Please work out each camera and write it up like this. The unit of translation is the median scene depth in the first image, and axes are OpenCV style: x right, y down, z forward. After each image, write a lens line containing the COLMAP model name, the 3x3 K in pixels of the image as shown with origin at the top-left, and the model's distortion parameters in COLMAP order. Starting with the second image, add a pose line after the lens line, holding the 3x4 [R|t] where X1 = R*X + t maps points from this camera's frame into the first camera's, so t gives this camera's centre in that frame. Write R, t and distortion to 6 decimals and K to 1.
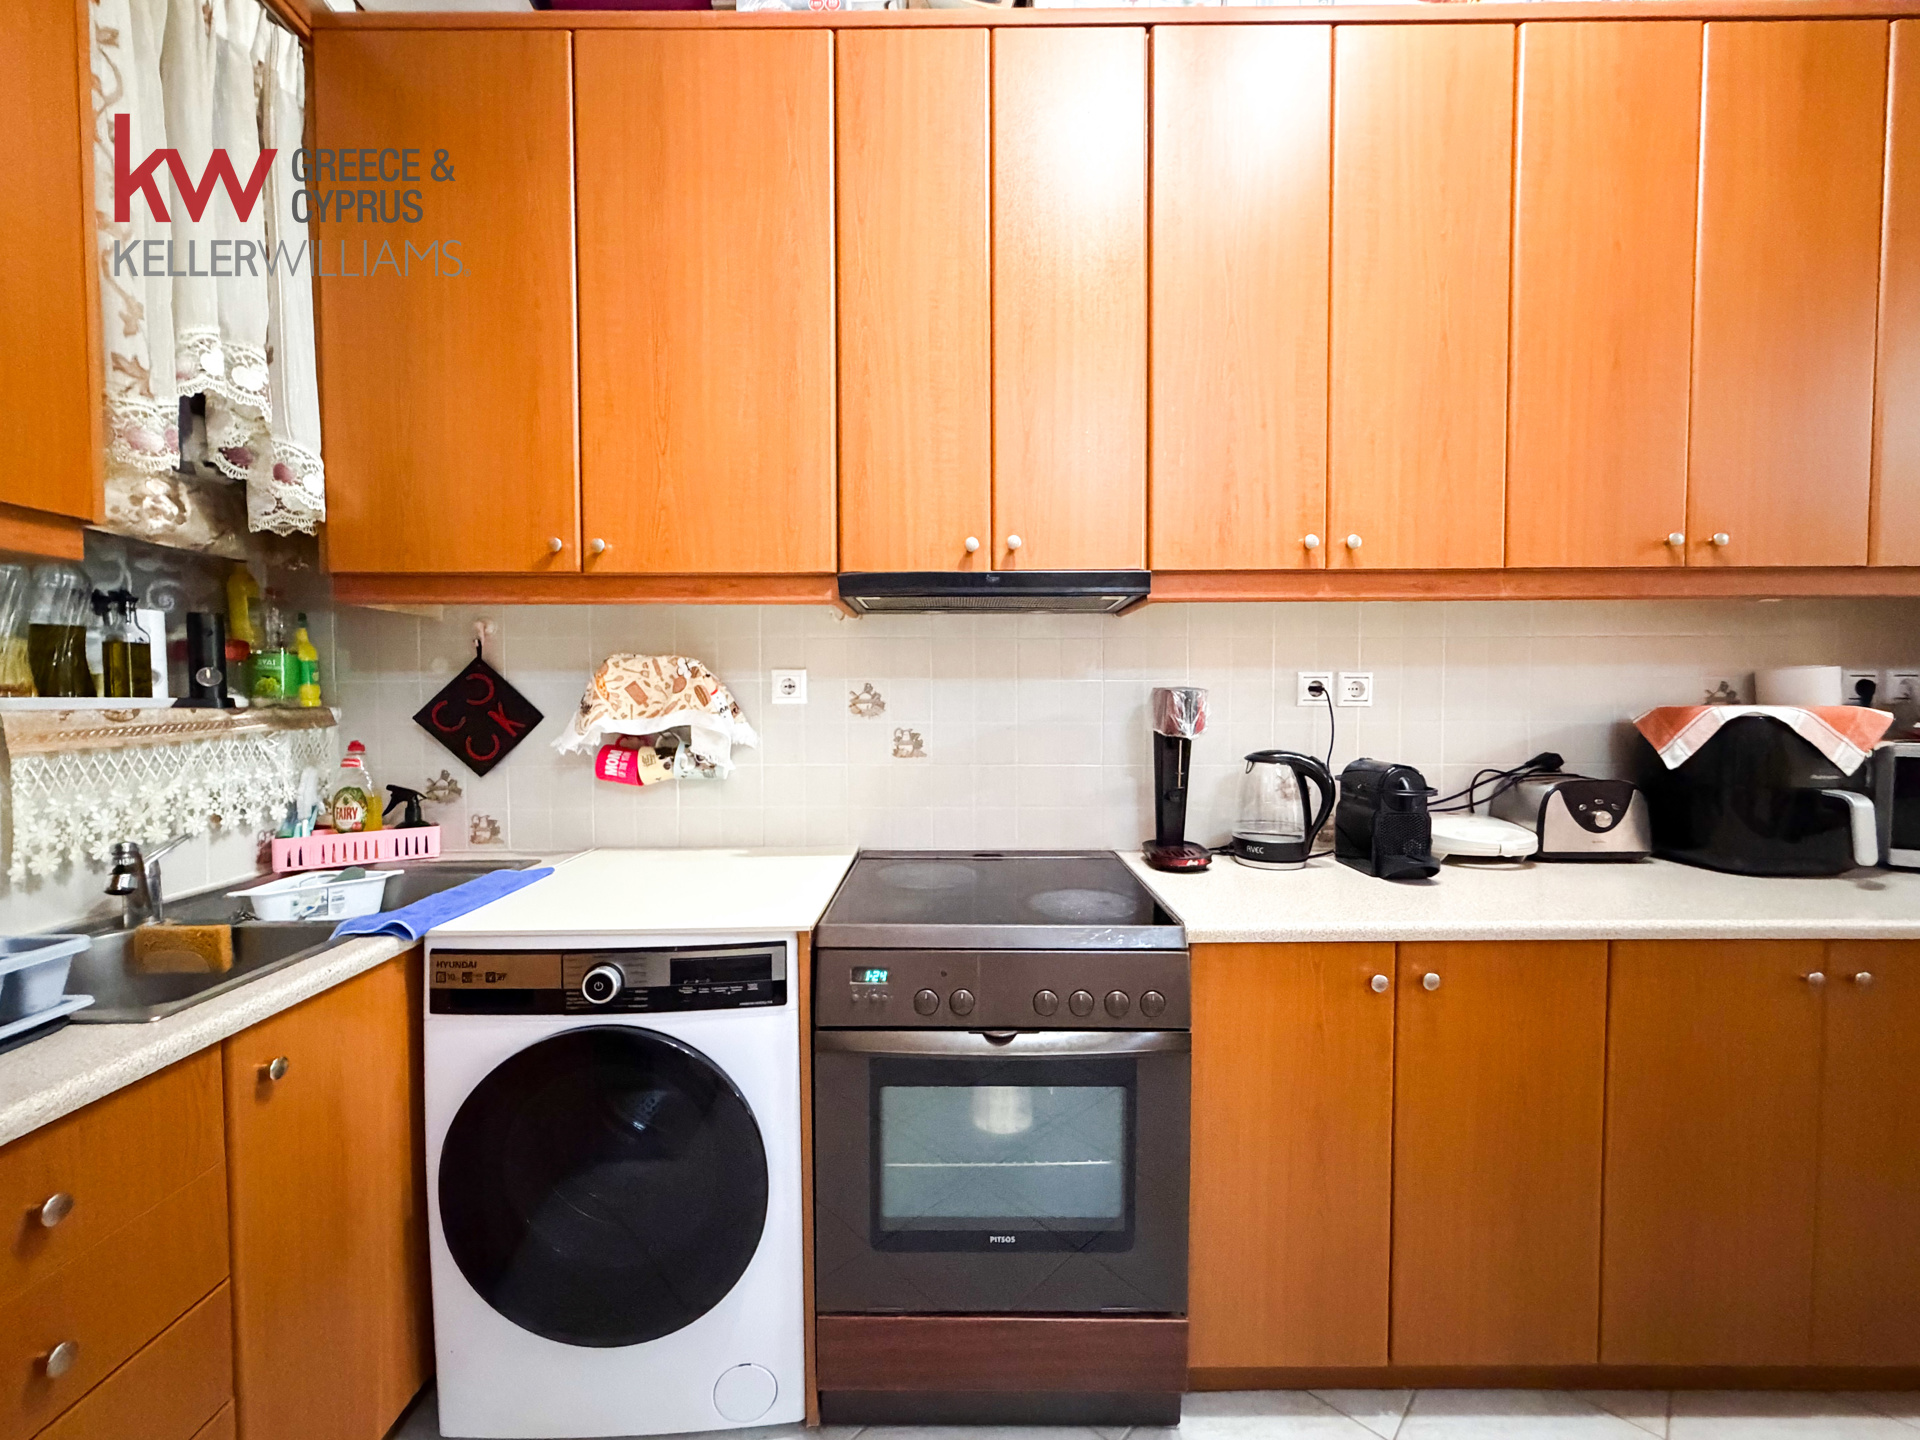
lens RADIAL K [[774.1, 0, 952.9], [0, 774.1, 721.6], [0, 0, 1]] dist [-0.000761, 0.000302]
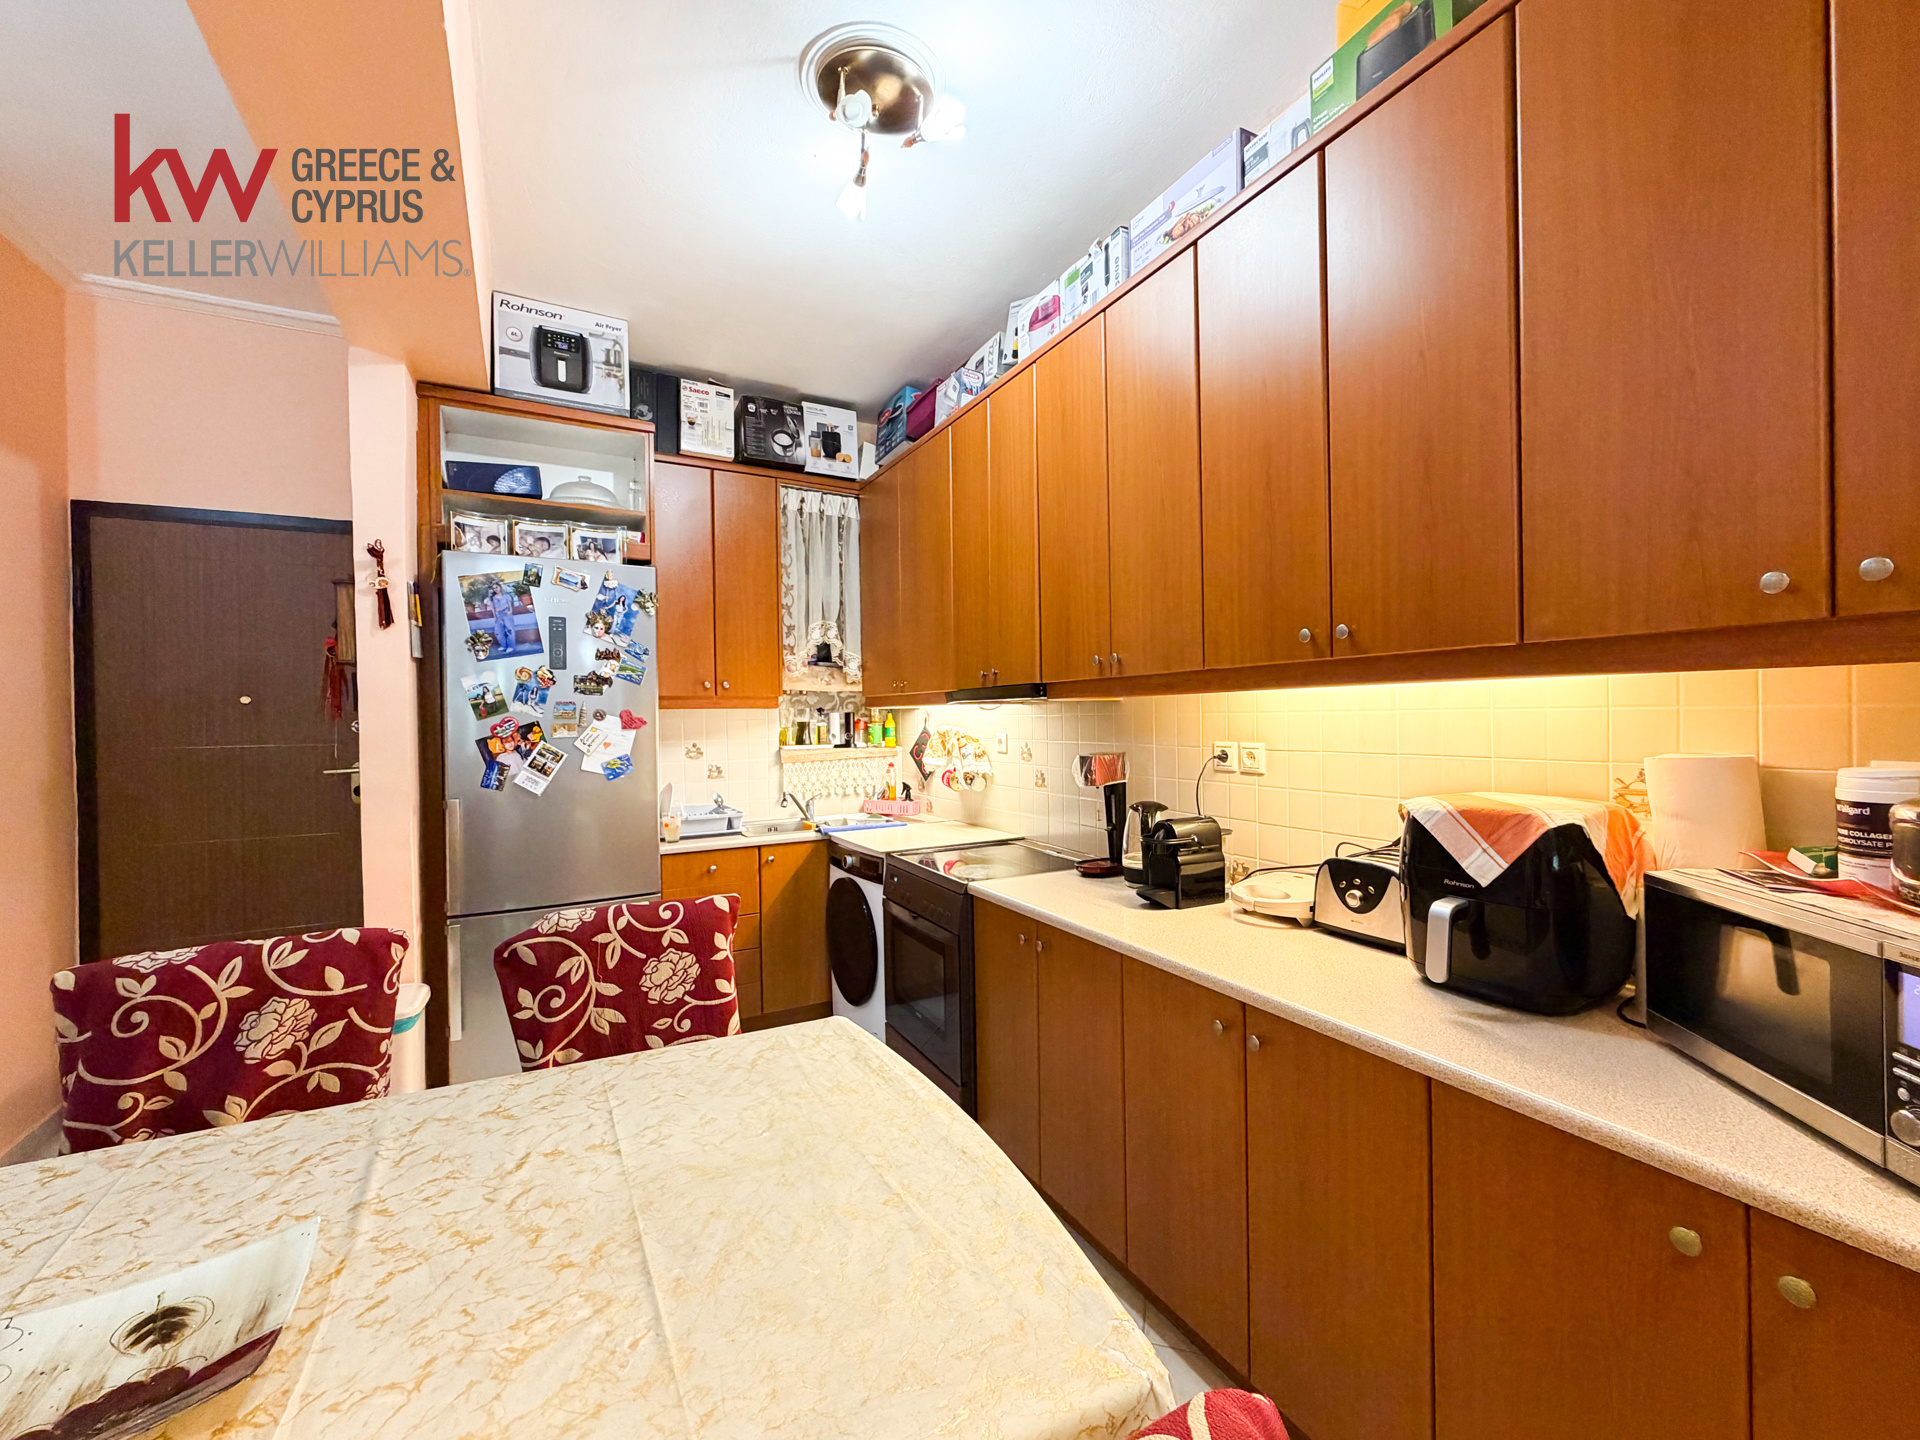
lens RADIAL K [[774.1, 0, 958.4], [0, 774.1, 729.4], [0, 0, 1]] dist [-0.000761, 0.000302]
pose [[0.473363, 0.012884, -0.880773, 1.639972], [-0.018992, 0.999810, 0.004418, -0.102036], [0.880662, 0.014636, 0.473518, 0.058143]]
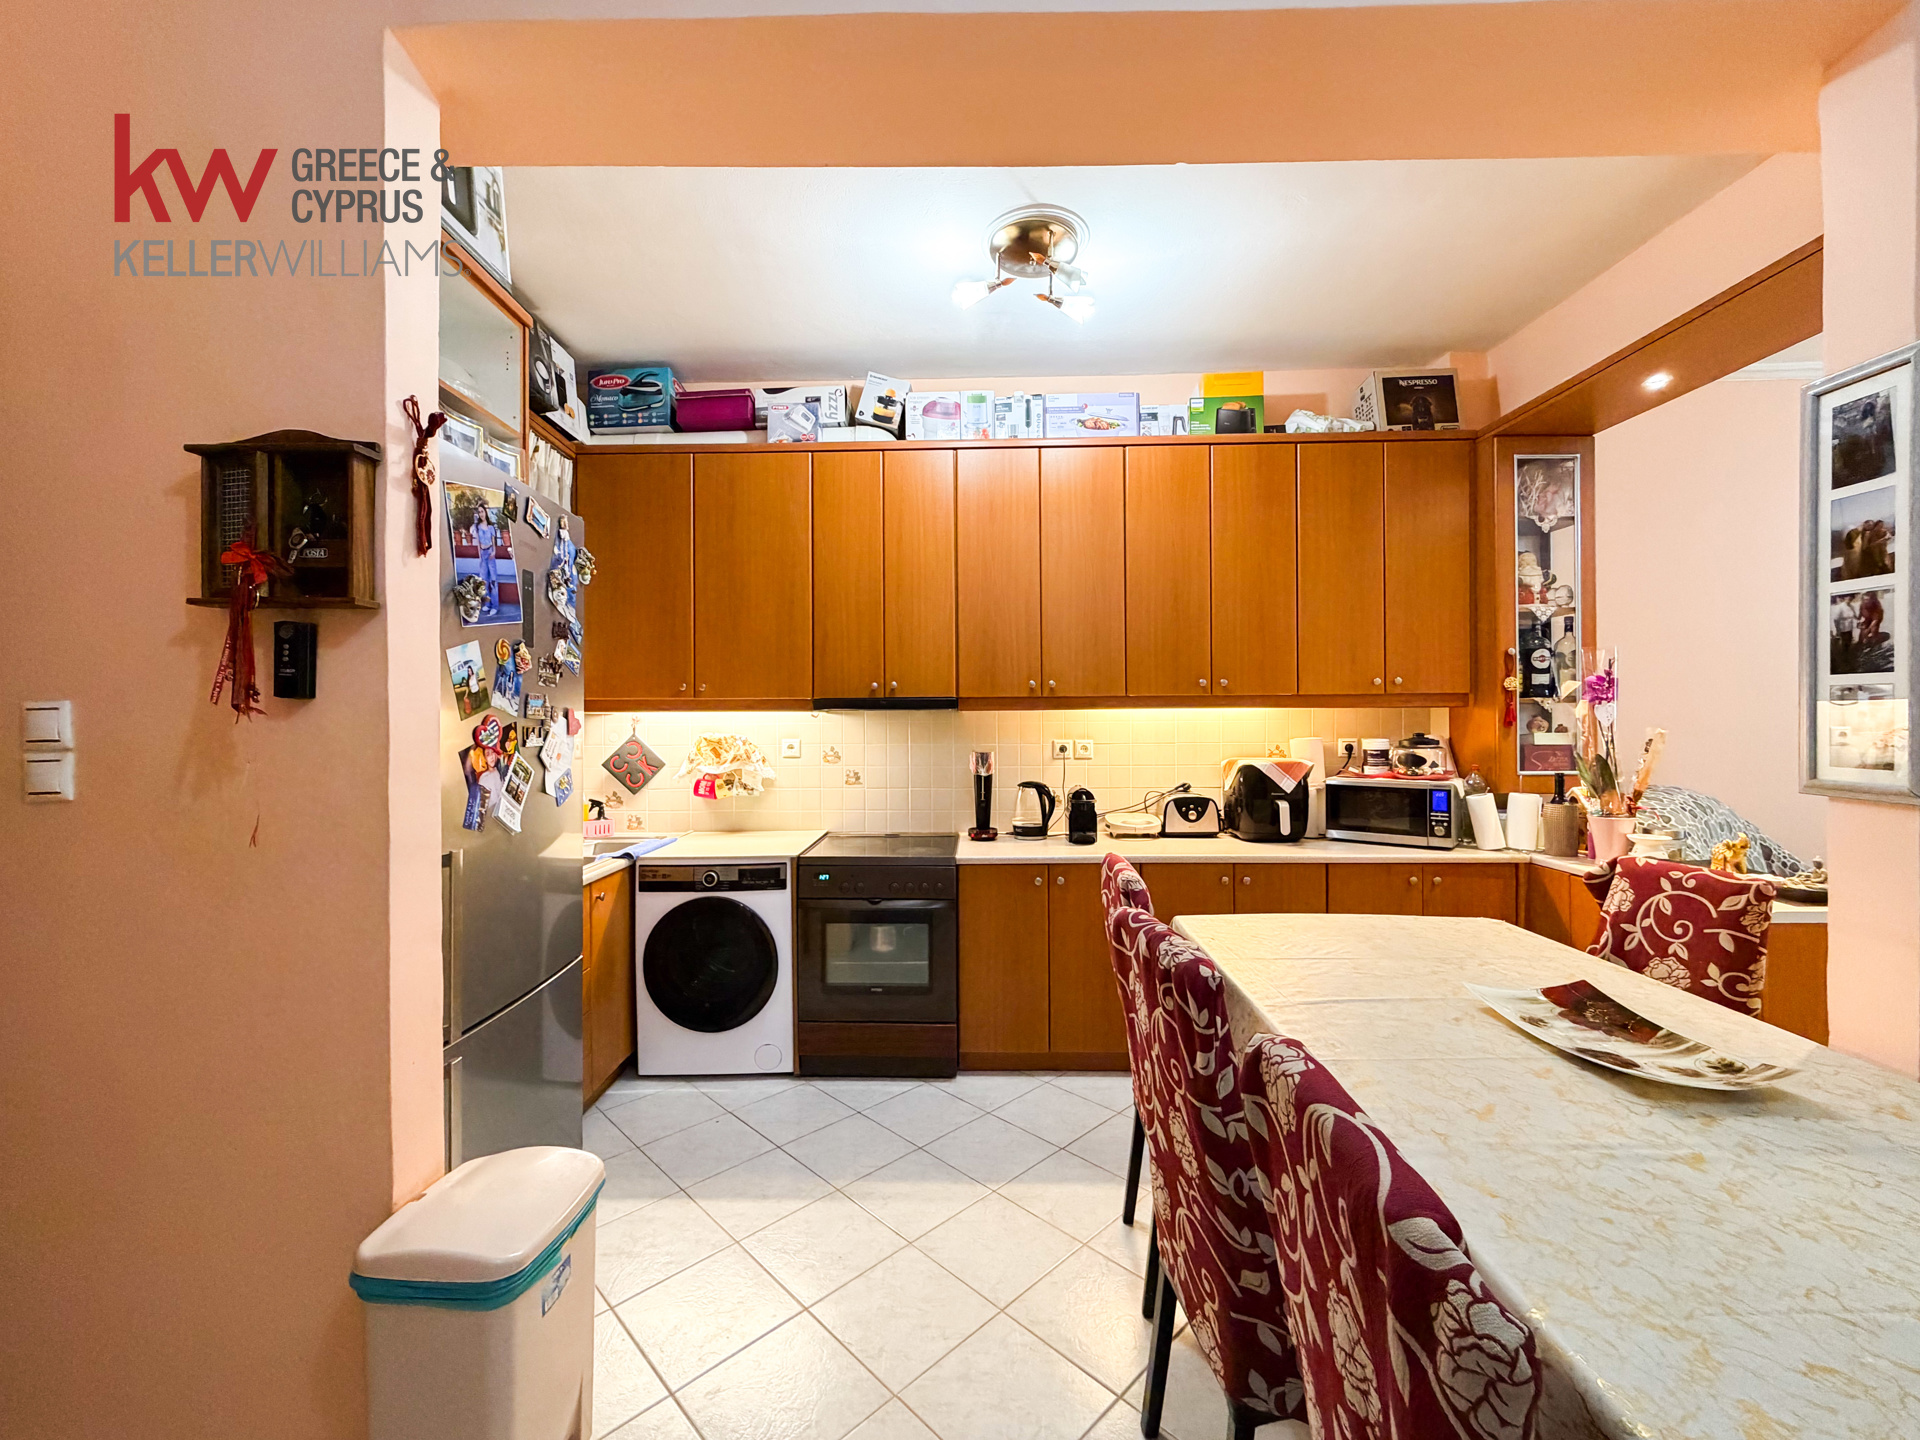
lens RADIAL K [[774.1, 0, 956.3], [0, 774.1, 723.0], [0, 0, 1]] dist [-0.000761, 0.000302]
pose [[0.999805, -0.001926, -0.019642, 0.293257], [0.001247, 0.999403, -0.034520, -0.050736], [0.019697, 0.034489, 0.999211, -1.142743]]
